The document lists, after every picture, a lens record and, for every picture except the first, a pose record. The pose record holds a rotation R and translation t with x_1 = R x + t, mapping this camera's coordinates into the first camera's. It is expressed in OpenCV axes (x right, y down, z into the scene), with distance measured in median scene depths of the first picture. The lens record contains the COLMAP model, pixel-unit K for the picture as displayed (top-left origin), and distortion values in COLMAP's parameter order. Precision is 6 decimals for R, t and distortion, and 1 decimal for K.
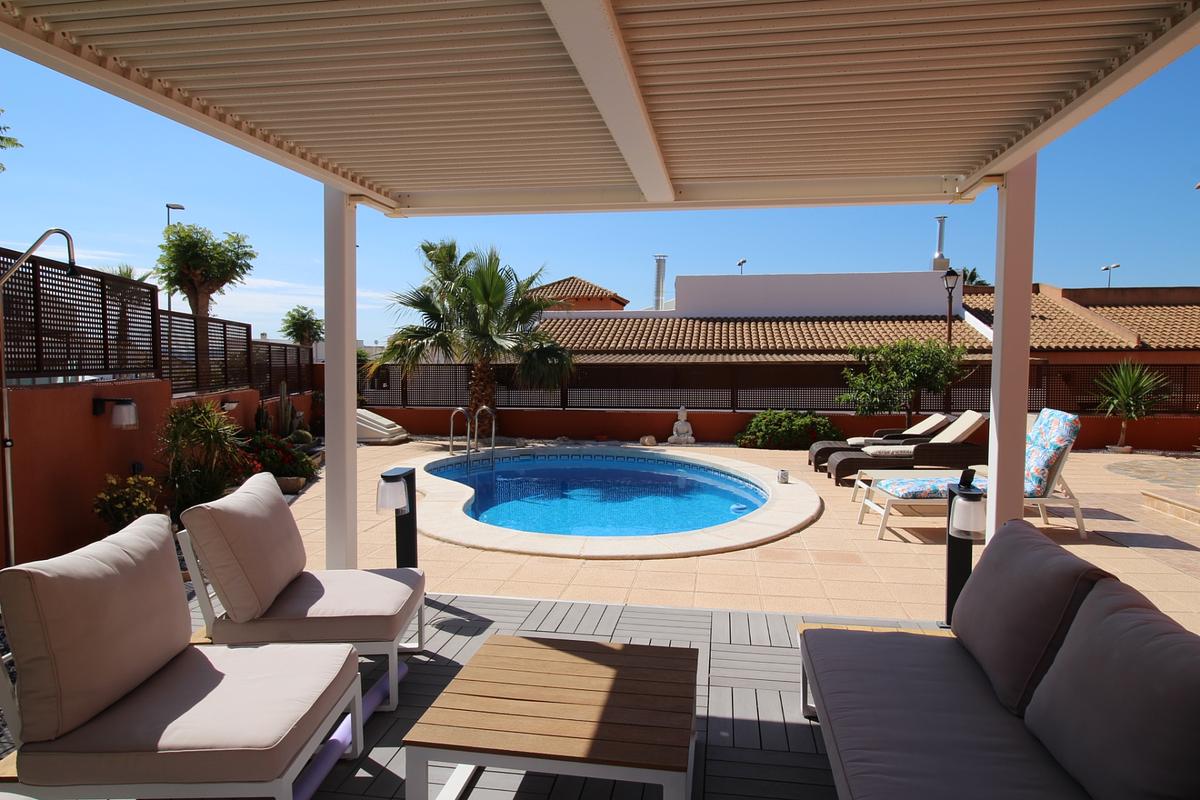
lens RADIAL K [[739.4, 0, 615.0], [0, 739.4, 399.6], [0, 0, 1]] dist [0.003187, -0.001580]
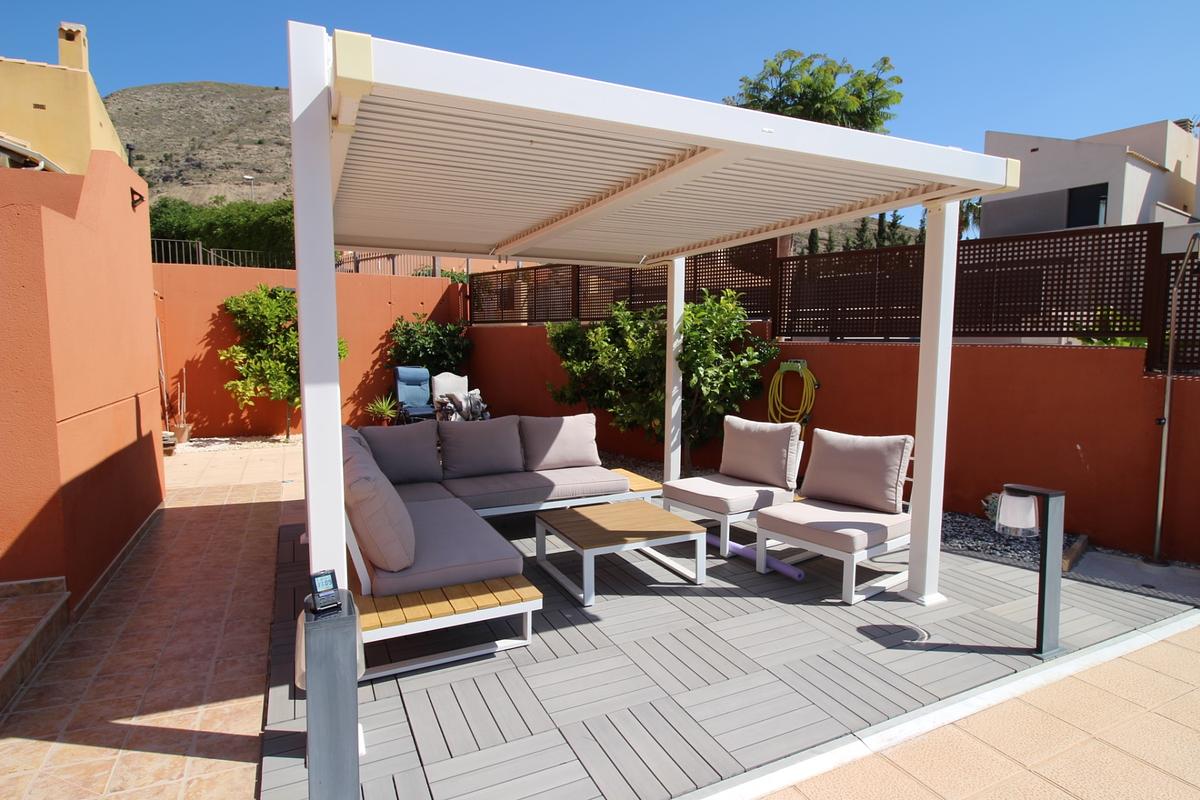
lens RADIAL K [[641.0, 0, 602.6], [0, 641.0, 395.0], [0, 0, 1]] dist [0.022956, -0.022130]
pose [[-0.823645, 0.041510, -0.565585, 0.166246], [-0.039348, 0.990731, 0.130015, -0.026995], [0.565740, 0.129341, -0.814377, 0.427439]]
